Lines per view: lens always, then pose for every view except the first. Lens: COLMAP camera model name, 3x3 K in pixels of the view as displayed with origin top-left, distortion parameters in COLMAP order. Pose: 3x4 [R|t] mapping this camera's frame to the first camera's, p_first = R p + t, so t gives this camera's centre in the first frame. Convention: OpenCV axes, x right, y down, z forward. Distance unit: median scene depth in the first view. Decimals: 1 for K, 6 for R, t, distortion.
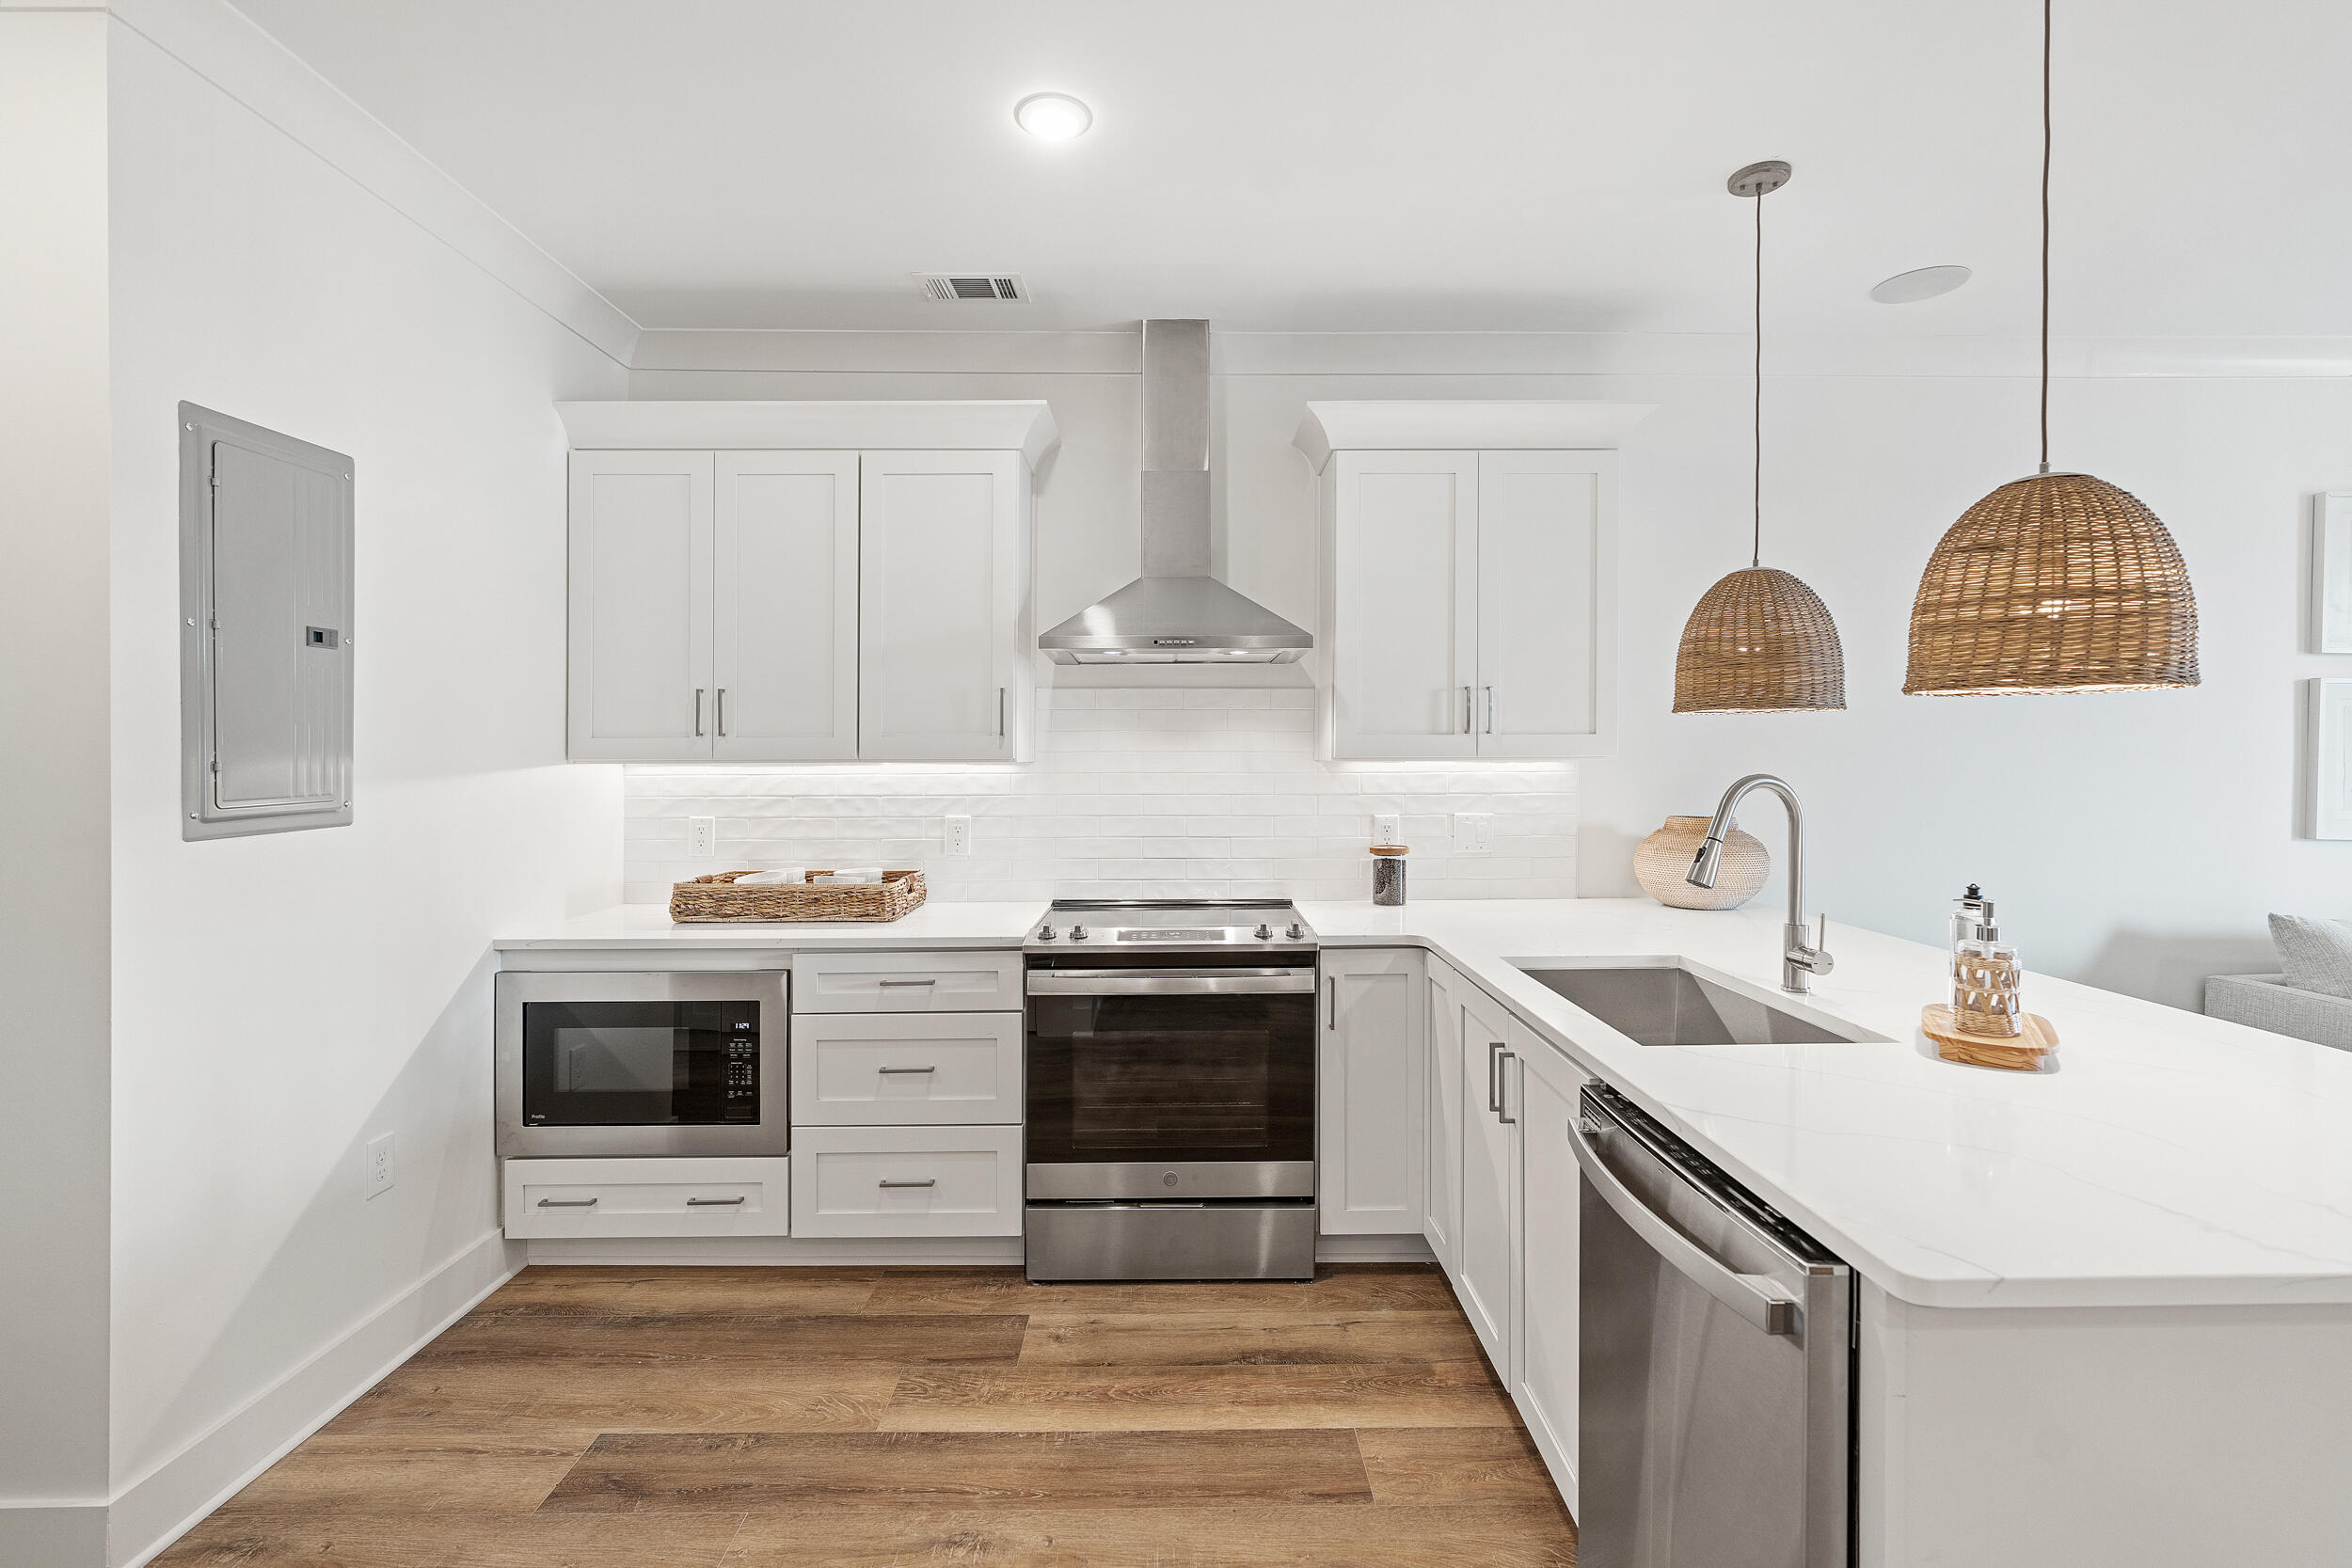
lens RADIAL K [[1067.6, 0, 1193.2], [0, 1067.6, 756.0], [0, 0, 1]] dist [-0.007255, 0.003926]
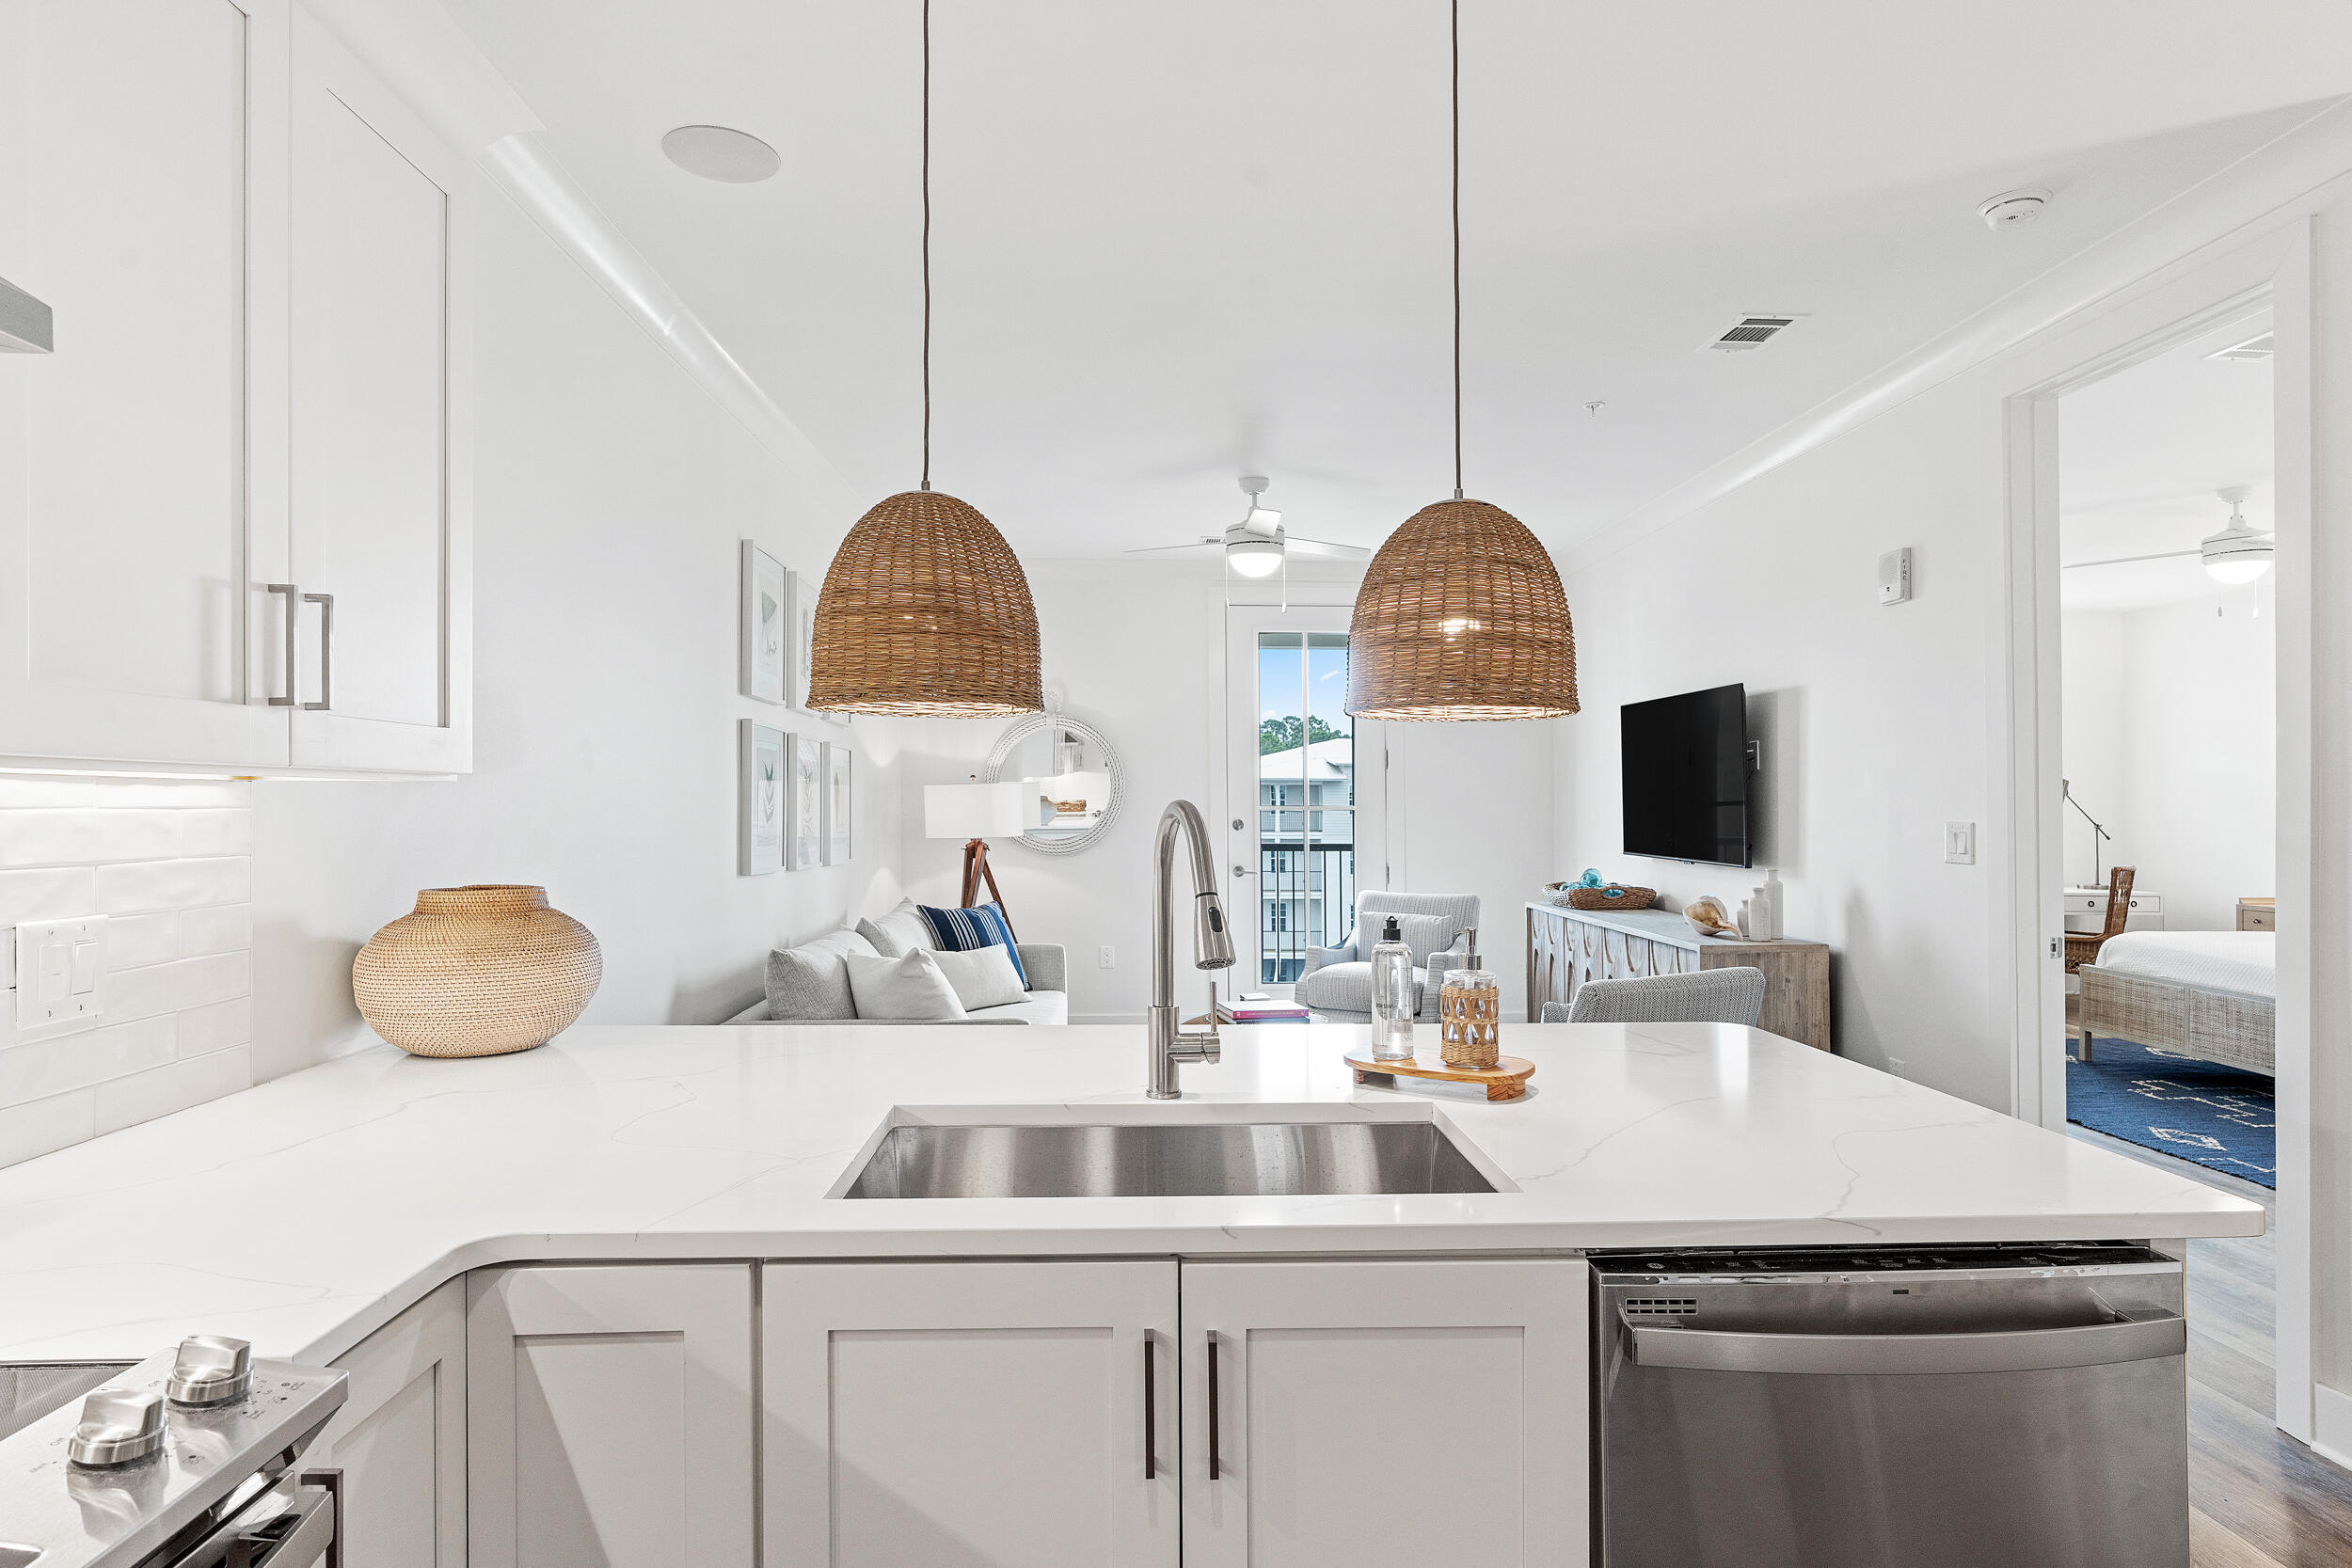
lens RADIAL K [[1273.9, 0, 1175.3], [0, 1273.9, 798.5], [0, 0, 1]] dist [-0.003696, 0.003640]
pose [[-0.022173, 0.009140, 0.999712, -0.242100], [-0.001689, 0.999956, -0.009180, 0.018385], [-0.999753, -0.001892, -0.022156, 0.771013]]
